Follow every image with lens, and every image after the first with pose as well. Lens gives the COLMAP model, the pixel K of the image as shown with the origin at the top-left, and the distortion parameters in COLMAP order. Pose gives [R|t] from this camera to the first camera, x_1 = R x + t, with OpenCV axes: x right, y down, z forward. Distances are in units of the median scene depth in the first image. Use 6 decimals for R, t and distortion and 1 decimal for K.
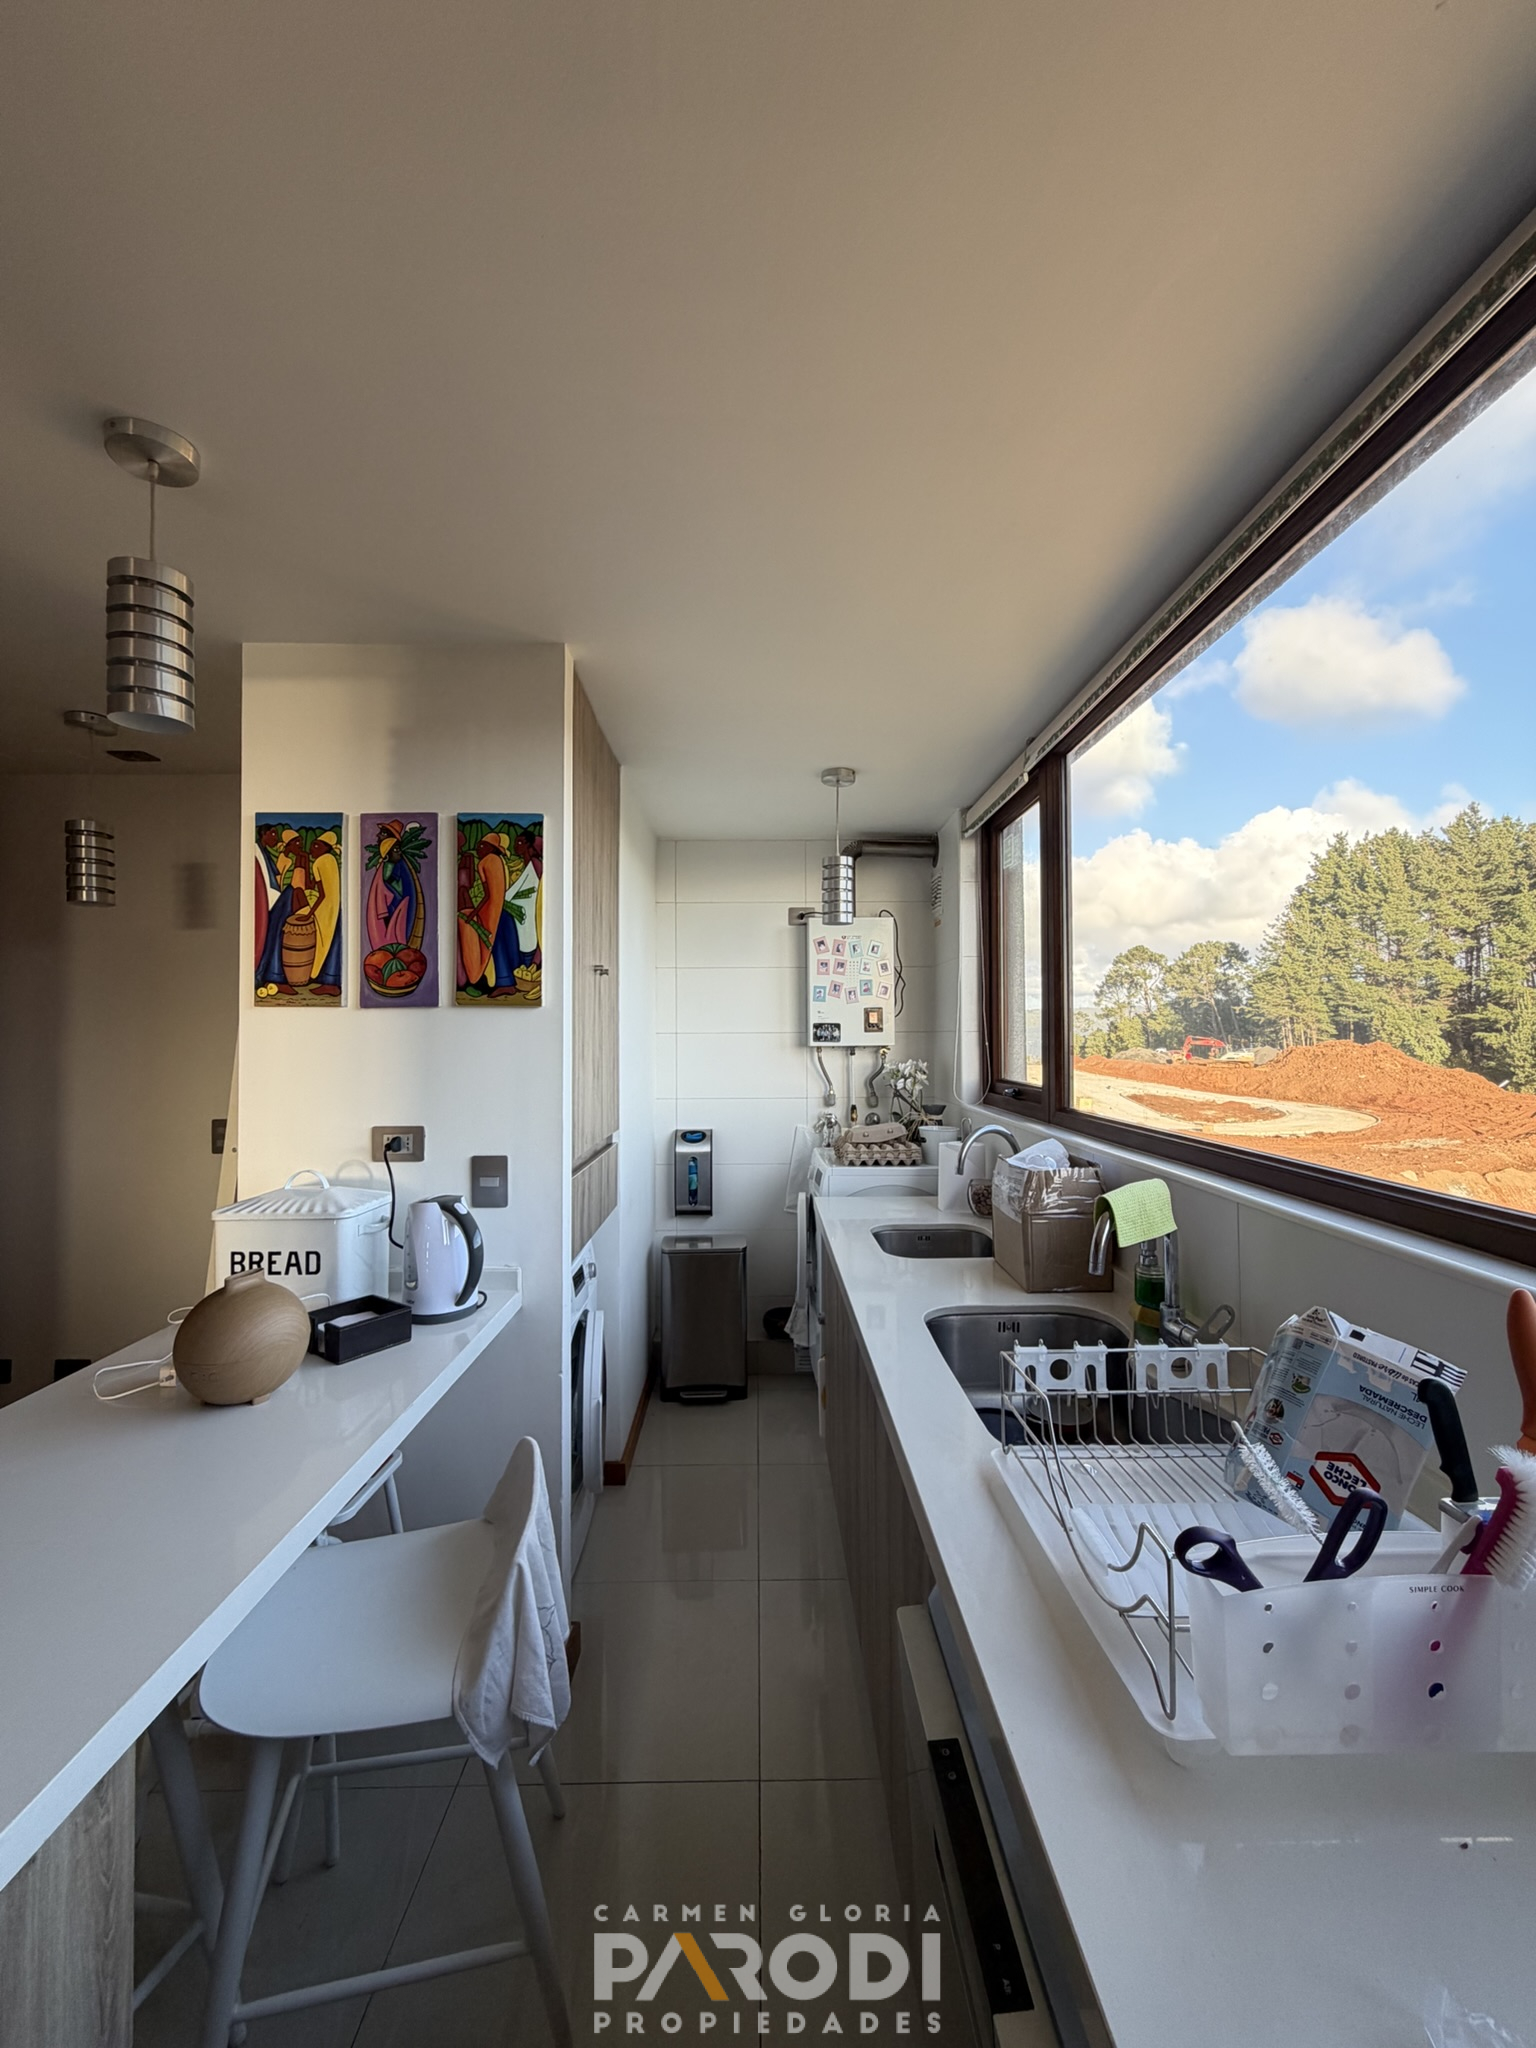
lens RADIAL K [[818.4, 0, 764.8], [0, 818.4, 1020.9], [0, 0, 1]] dist [-0.000054, -0.000199]
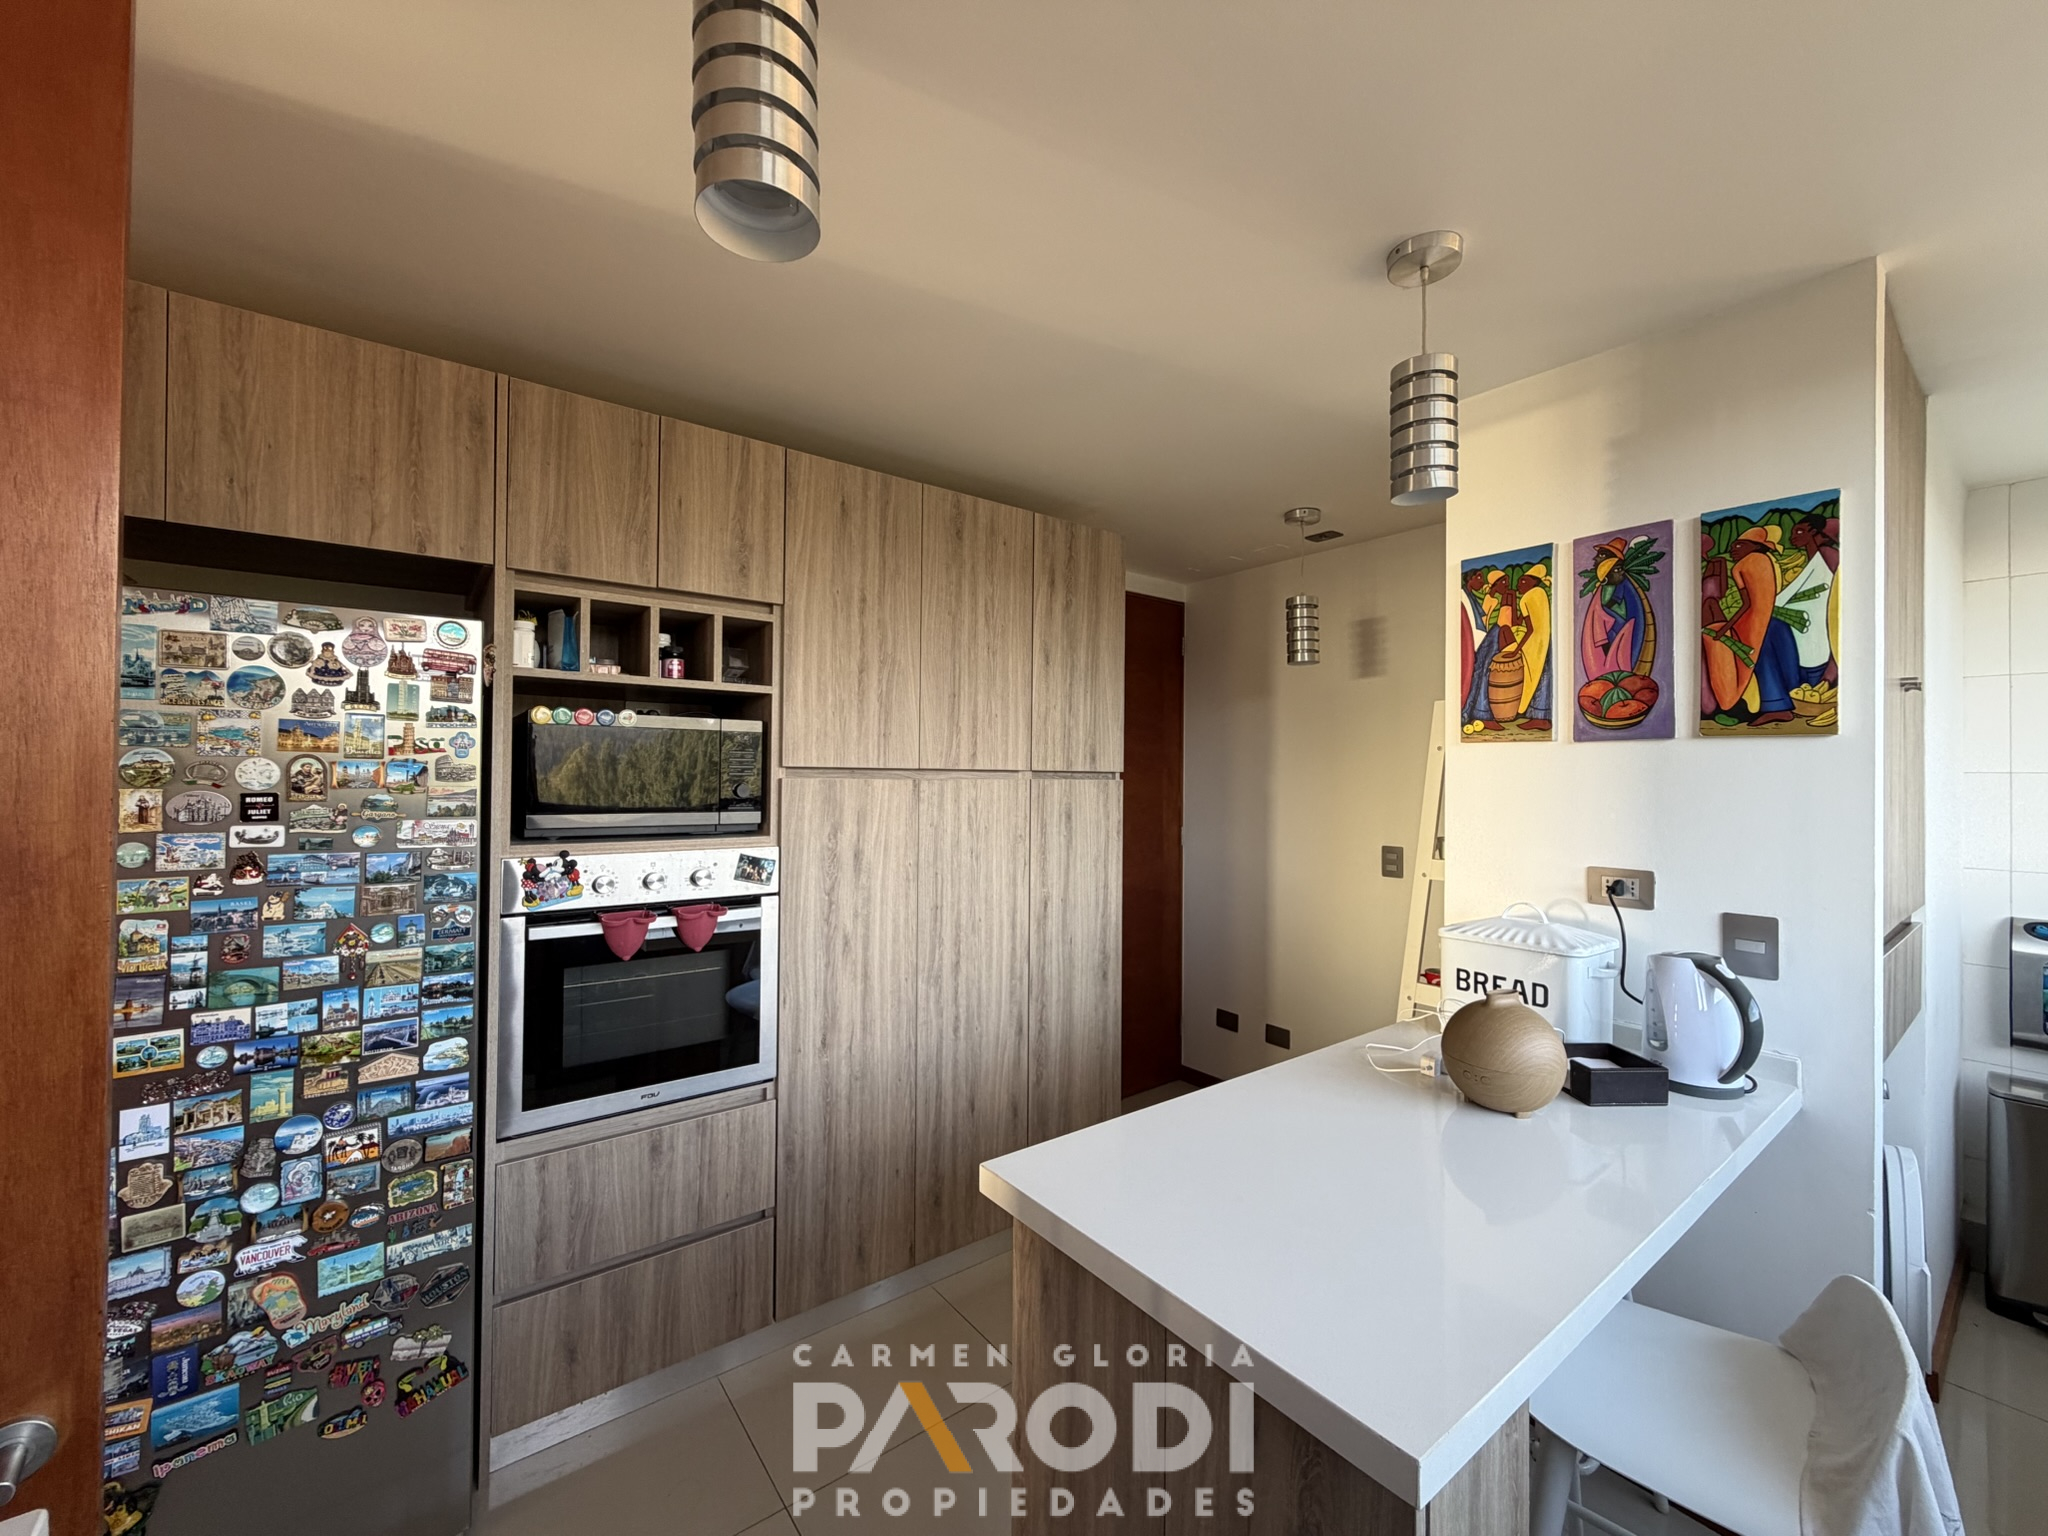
lens RADIAL K [[814.8, 0, 1017.7], [0, 814.8, 765.9], [0, 0, 1]] dist [-0.000126, -0.000308]
pose [[0.591929, 0.001115, -0.805990, -0.109158], [0.004864, 0.999976, 0.004955, 0.004727], [0.805976, -0.006854, 0.591909, -0.095002]]
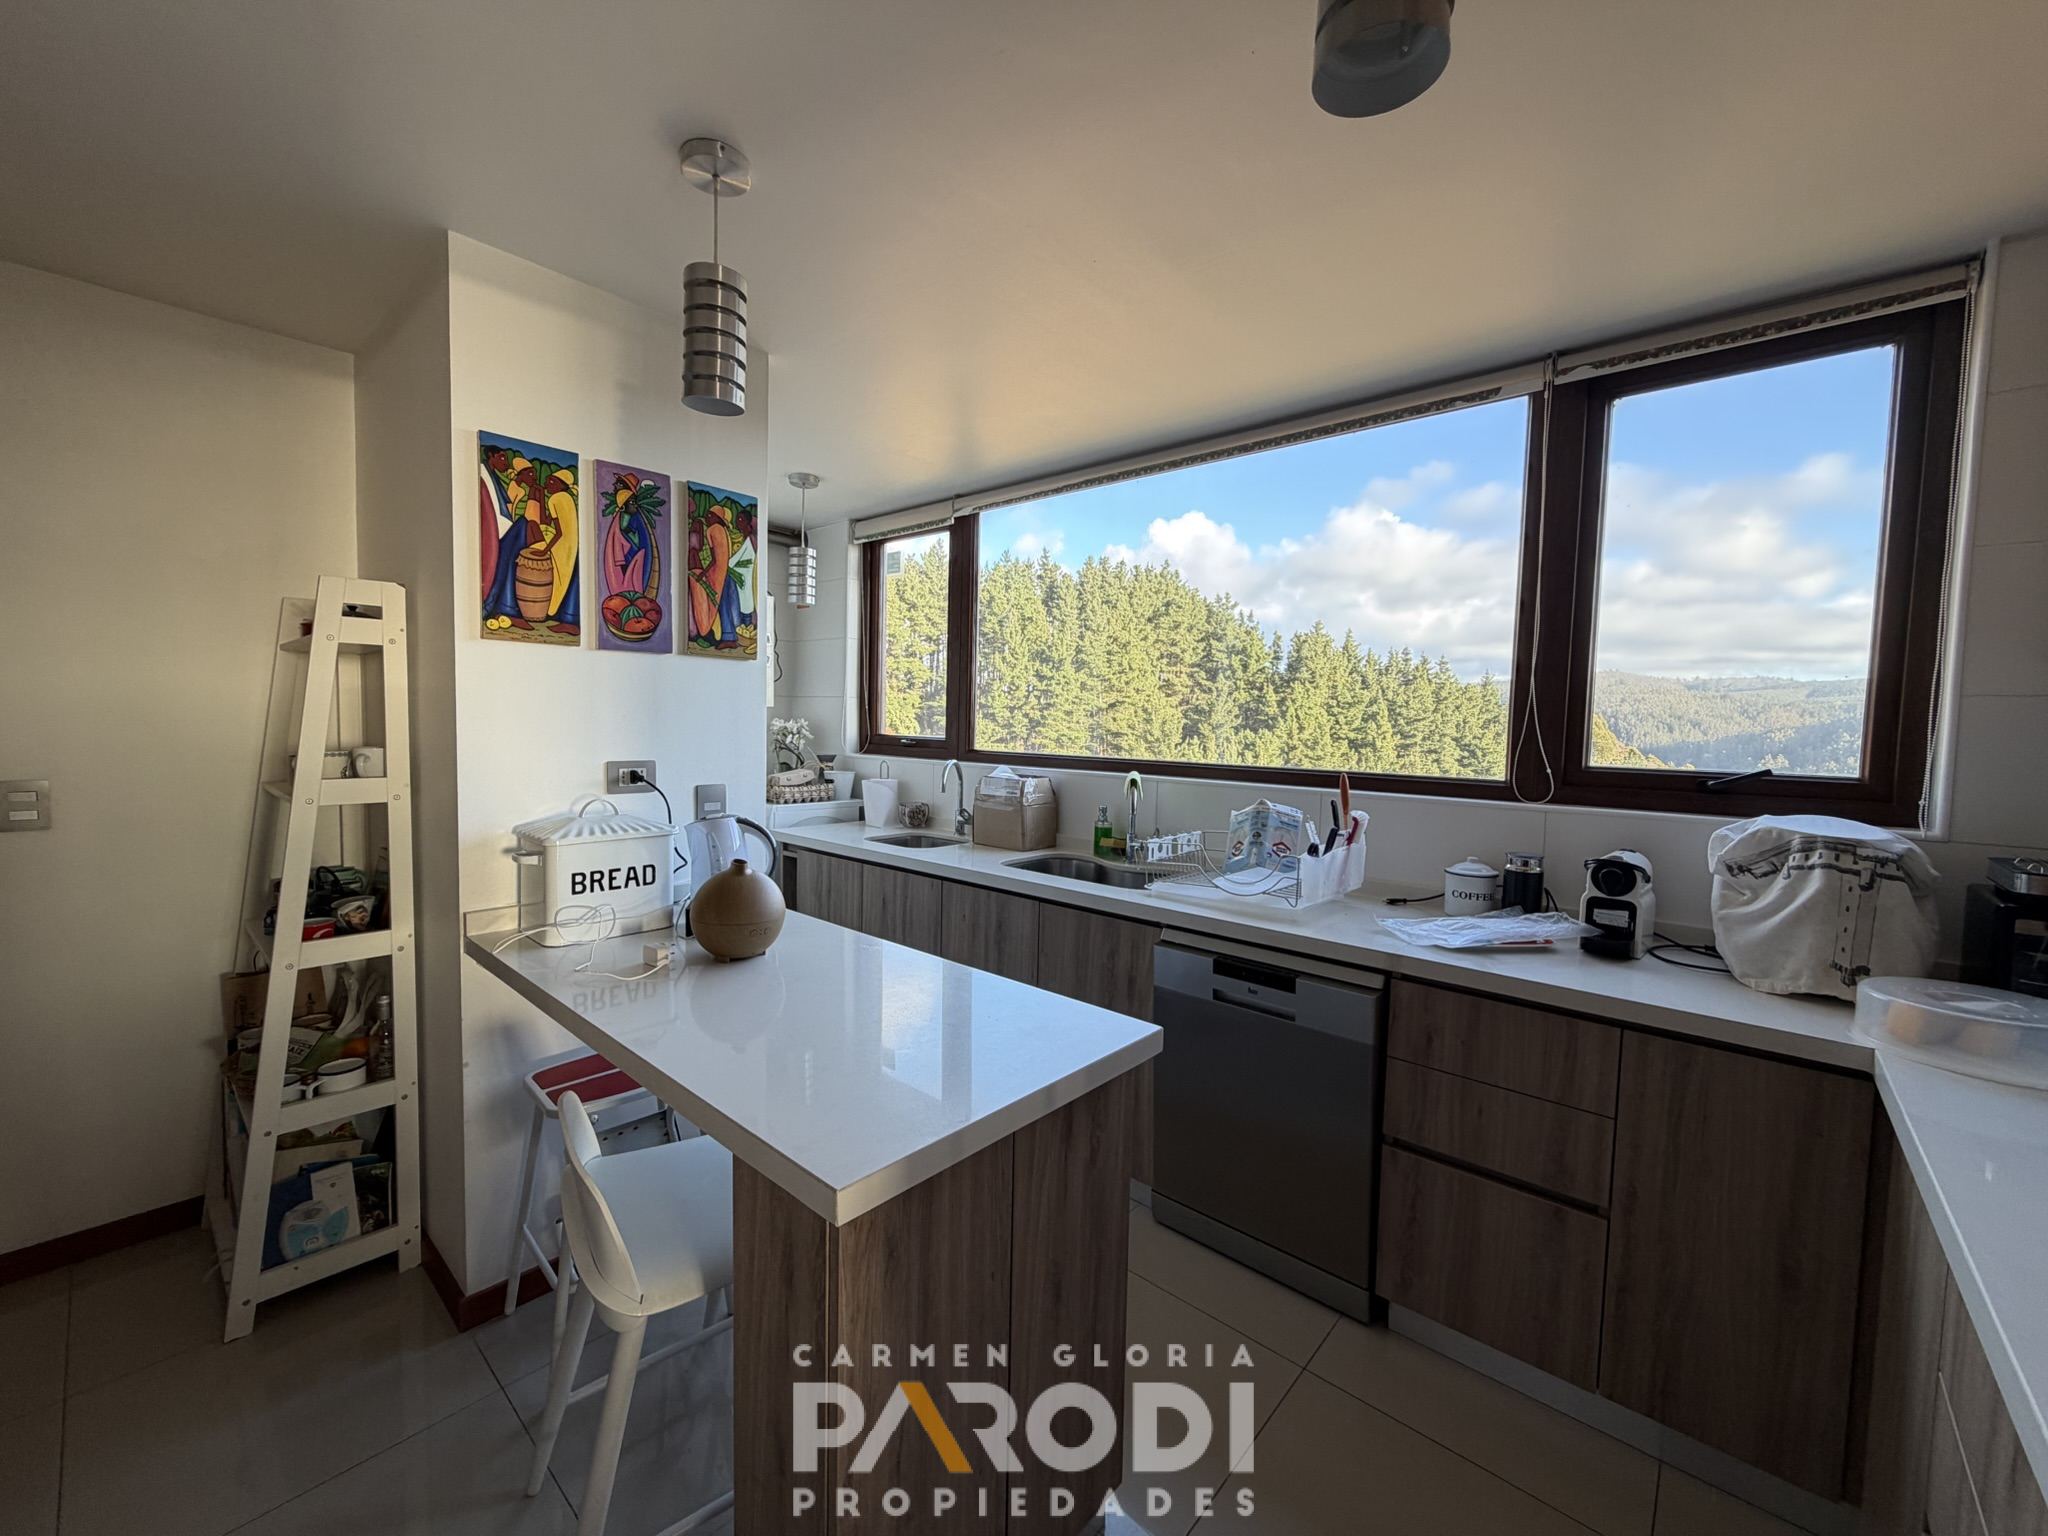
lens RADIAL K [[815.9, 0, 1022.0], [0, 815.9, 767.5], [0, 0, 1]] dist [-0.001190, -0.000437]
pose [[0.674867, -0.023656, 0.737560, -0.902872], [-0.040416, 0.996801, 0.068952, 0.041783], [-0.736832, -0.076342, 0.671752, -0.115509]]
